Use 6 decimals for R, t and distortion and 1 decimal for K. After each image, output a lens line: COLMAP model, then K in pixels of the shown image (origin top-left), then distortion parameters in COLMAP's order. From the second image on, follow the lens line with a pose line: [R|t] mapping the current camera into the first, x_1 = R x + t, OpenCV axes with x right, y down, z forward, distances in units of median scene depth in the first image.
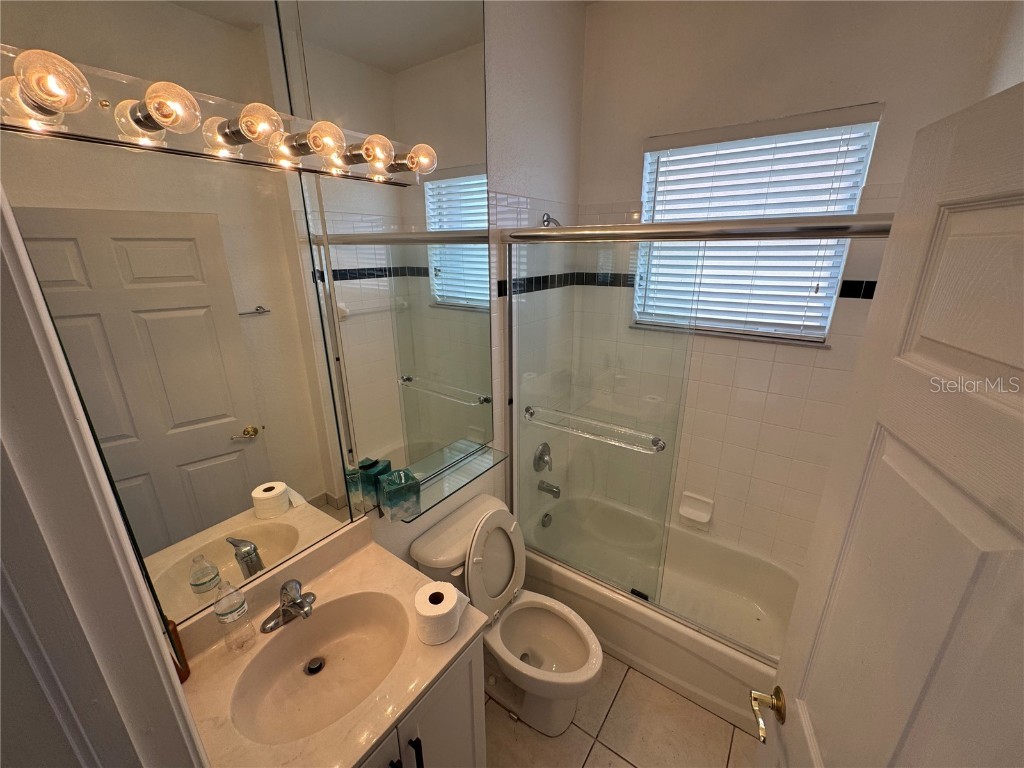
lens RADIAL K [[413.5, 0, 511.6], [0, 413.5, 384.8], [0, 0, 1]] dist [-0.000744, 0.000441]
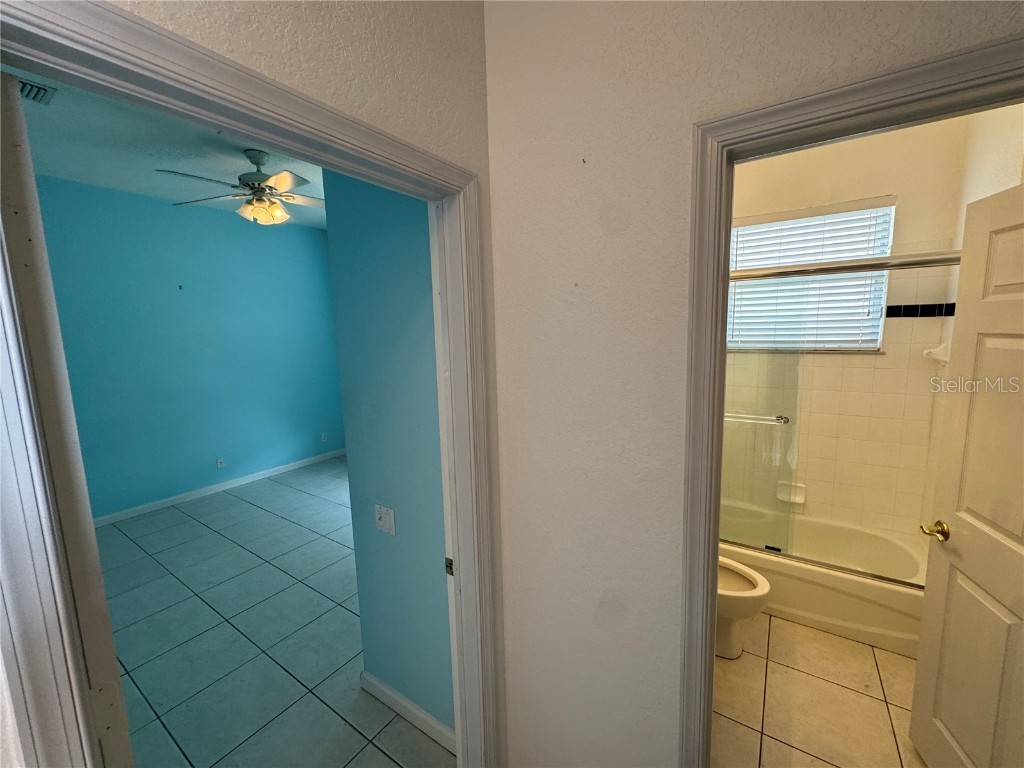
lens RADIAL K [[413.5, 0, 507.4], [0, 413.5, 385.0], [0, 0, 1]] dist [-0.000744, 0.000441]
pose [[0.999403, -0.026942, 0.021631, -0.539536], [0.030442, 0.982745, -0.182446, 0.231890], [-0.016342, 0.182996, 0.982978, -0.334893]]
